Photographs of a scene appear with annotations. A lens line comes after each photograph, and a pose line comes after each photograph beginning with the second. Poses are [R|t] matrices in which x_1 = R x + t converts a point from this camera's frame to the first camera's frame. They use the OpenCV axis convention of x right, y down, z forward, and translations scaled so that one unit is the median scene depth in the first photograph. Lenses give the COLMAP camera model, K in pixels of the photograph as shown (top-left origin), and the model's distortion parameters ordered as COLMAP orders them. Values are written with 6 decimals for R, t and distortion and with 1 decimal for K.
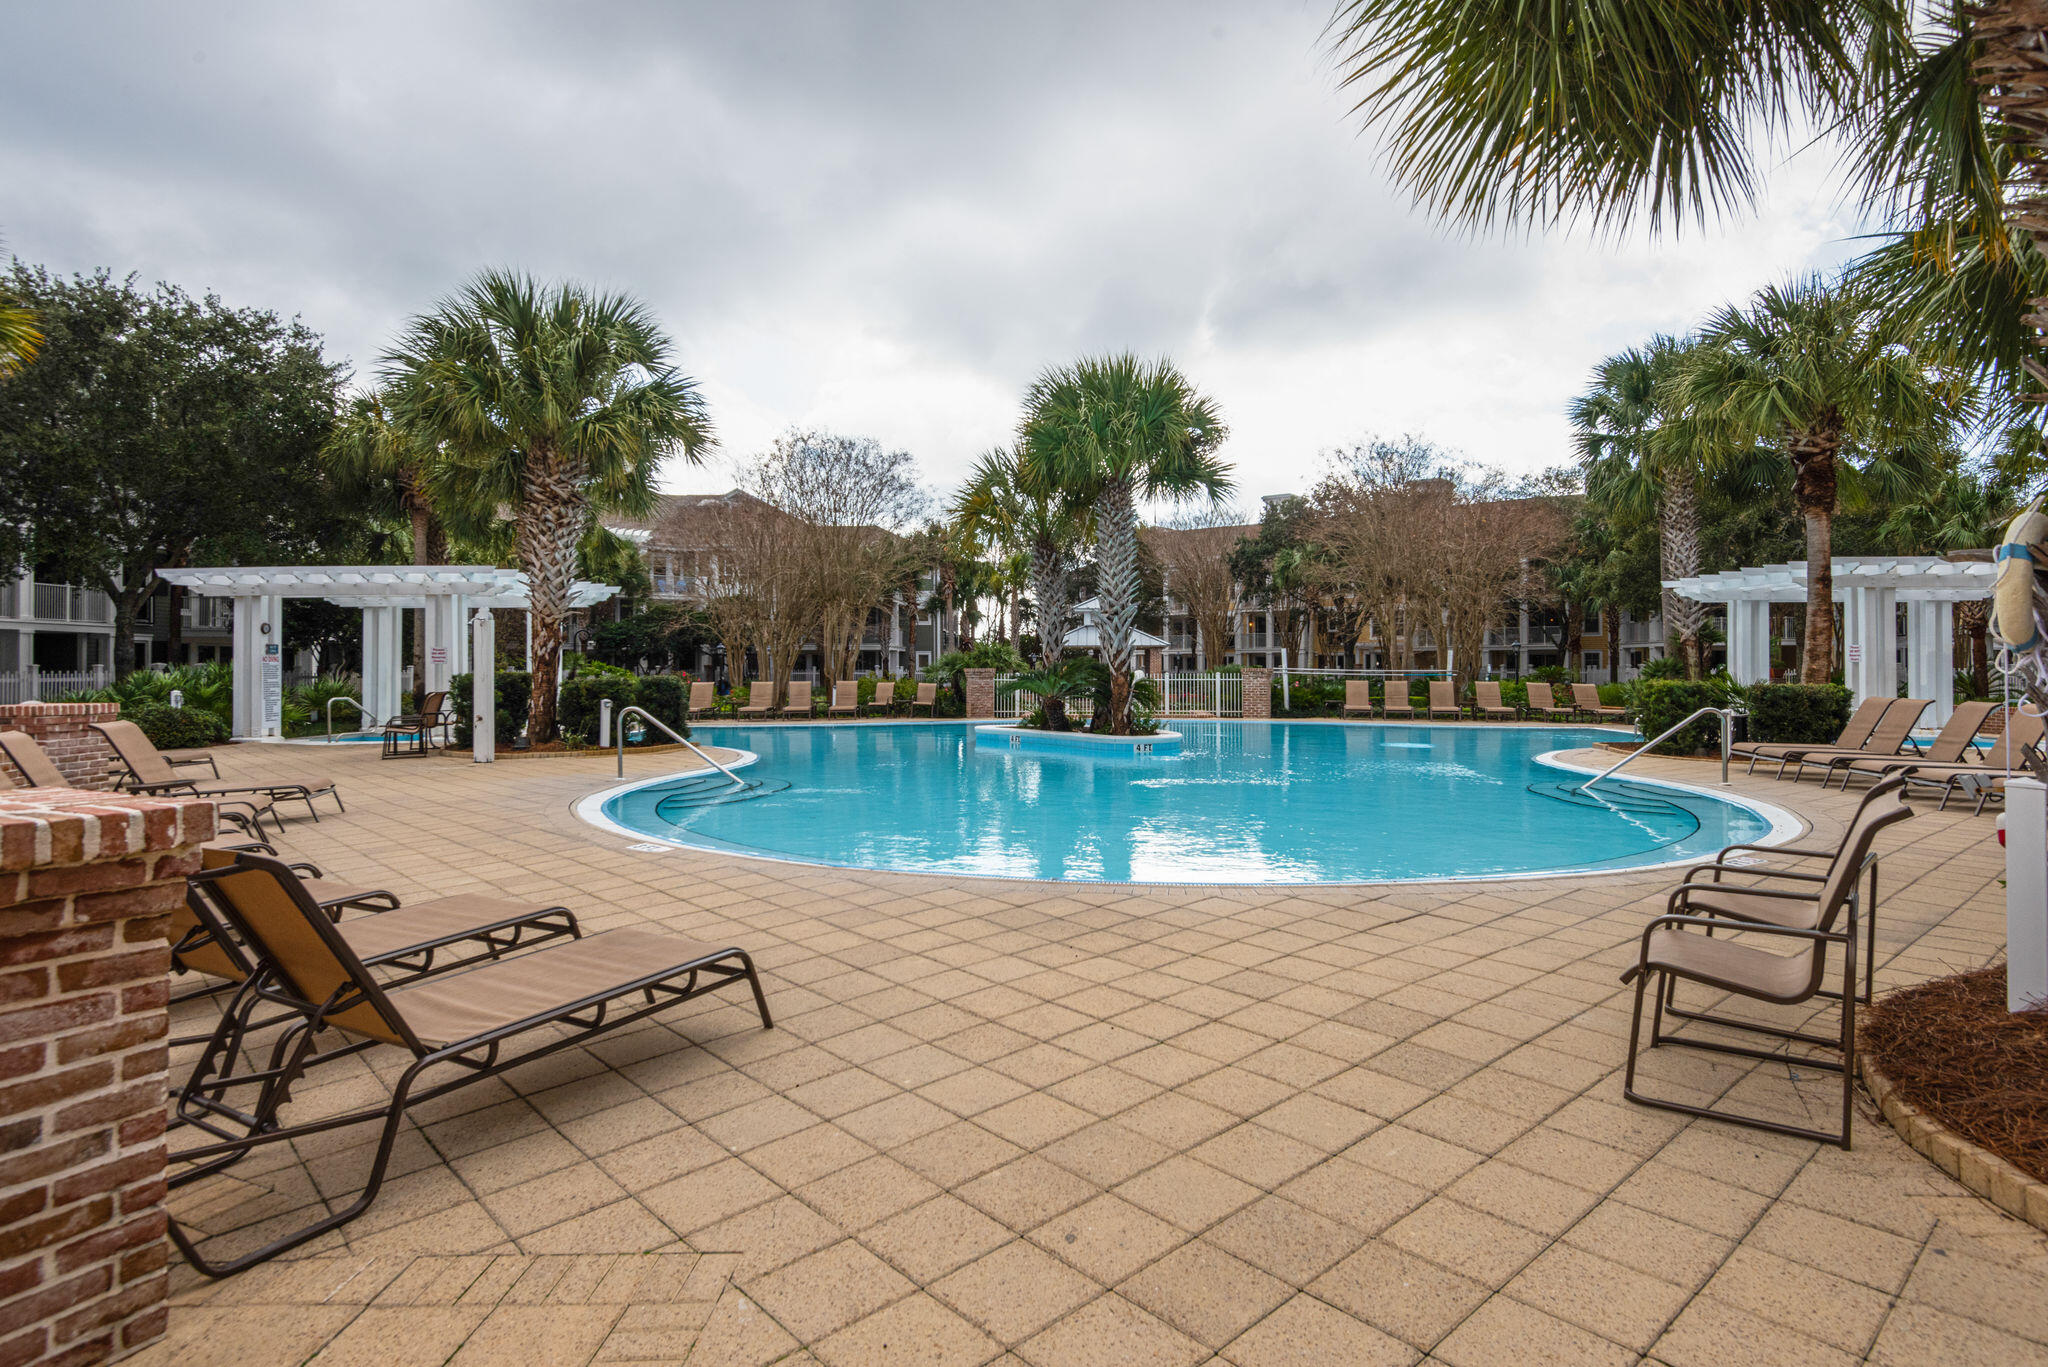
lens RADIAL K [[1075.3, 0, 1024.0], [0, 1075.3, 683.5], [0, 0, 1]] dist [0.001597, 0.000433]
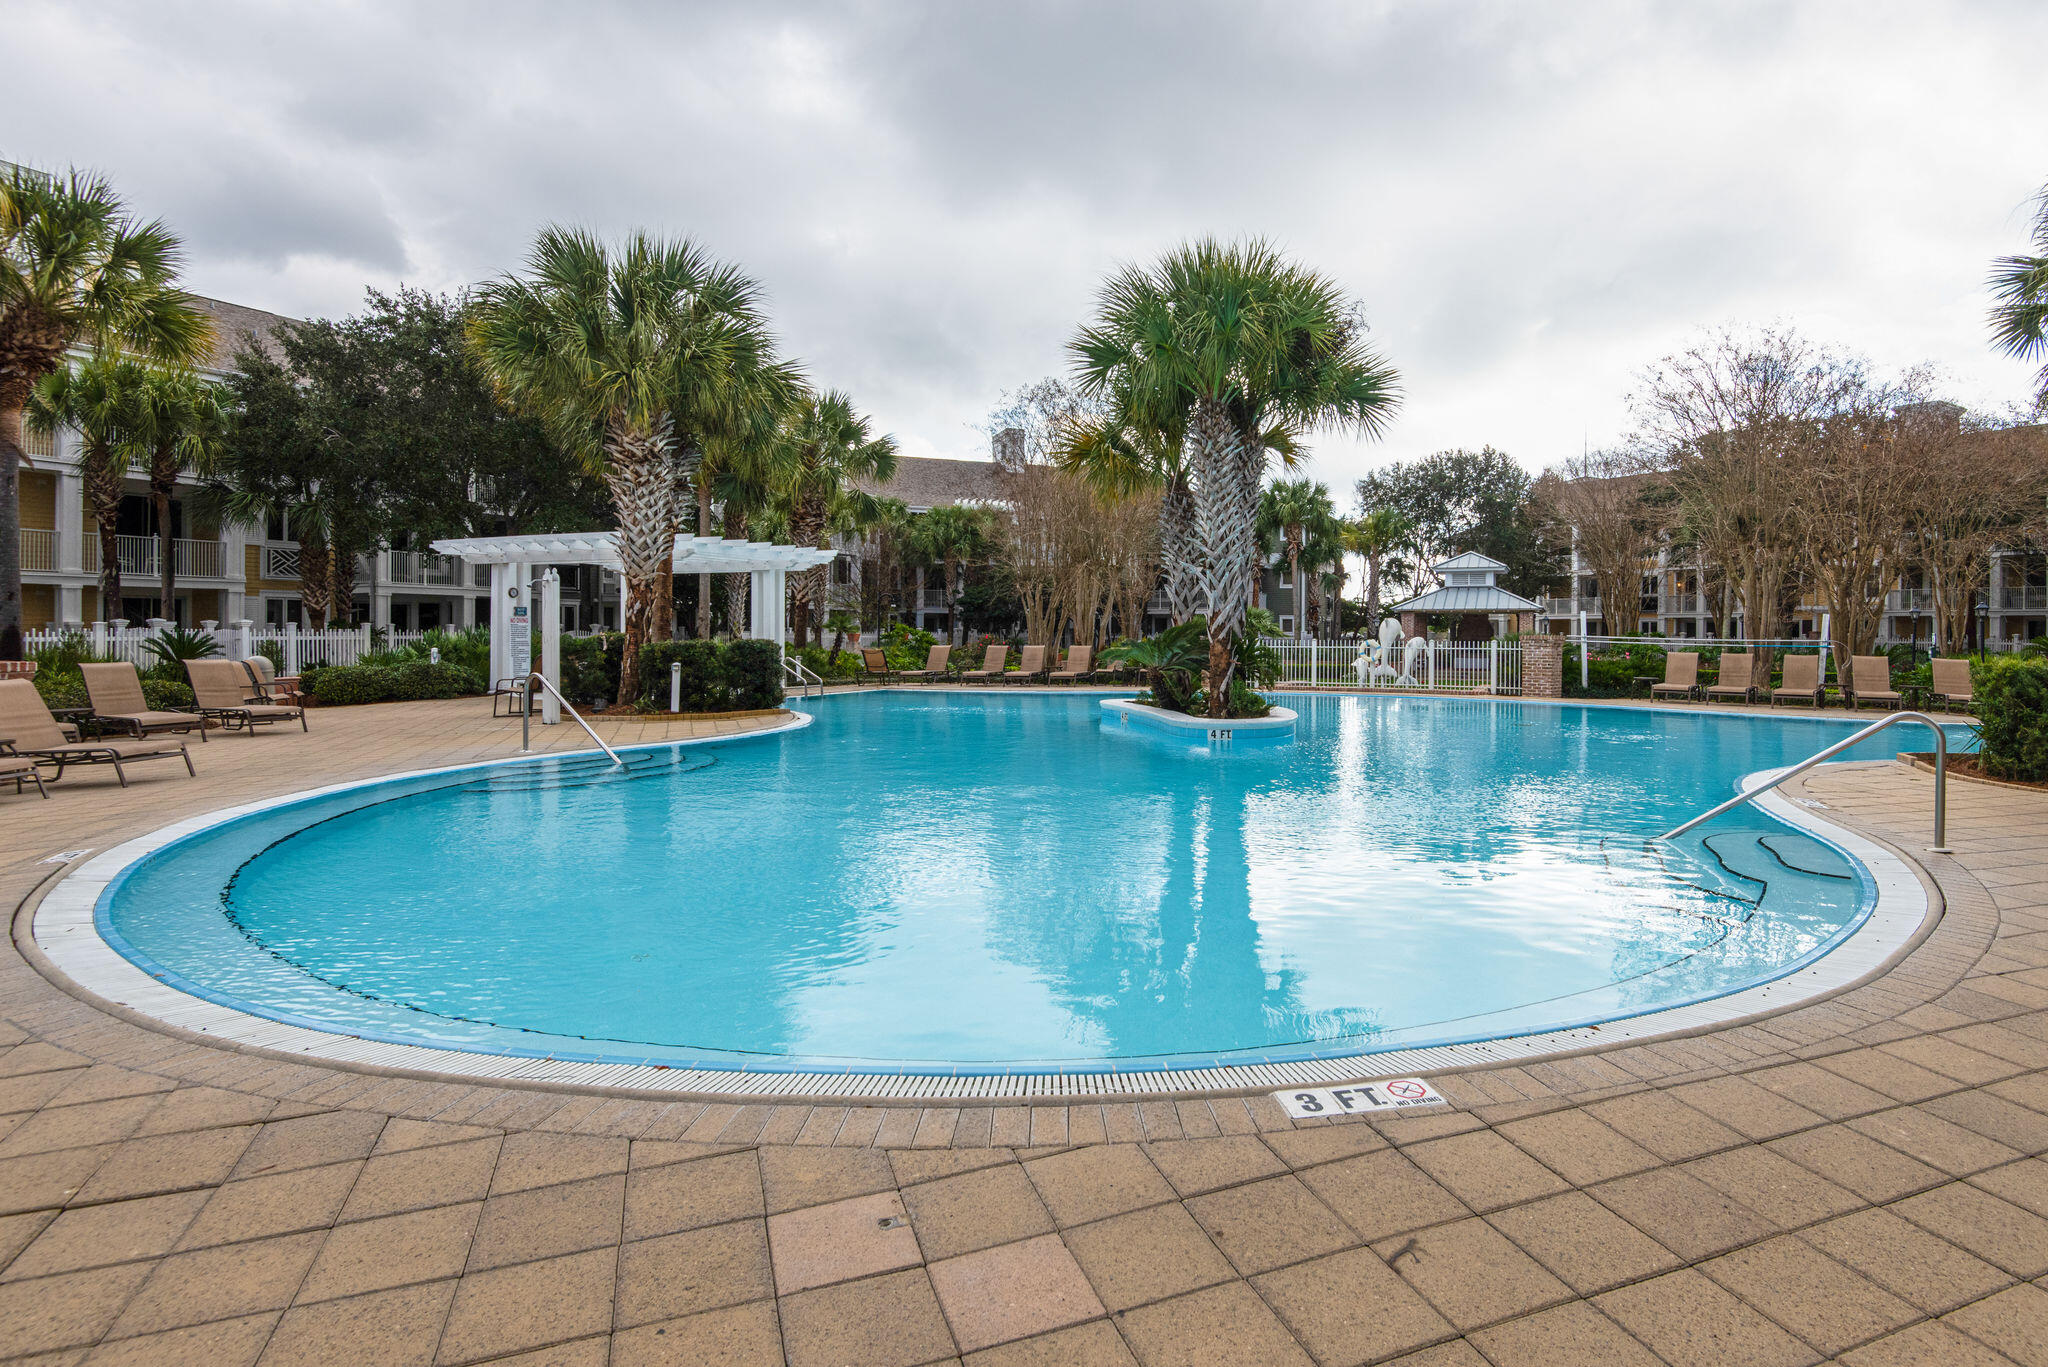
lens RADIAL K [[1073.7, 0, 1024.0], [0, 1073.7, 683.5], [0, 0, 1]] dist [-0.003357, -0.000951]
pose [[0.940661, 0.022902, -0.338574, 0.131299], [-0.011590, 0.999306, 0.035395, -0.002252], [0.339150, -0.029370, 0.940274, 0.106618]]
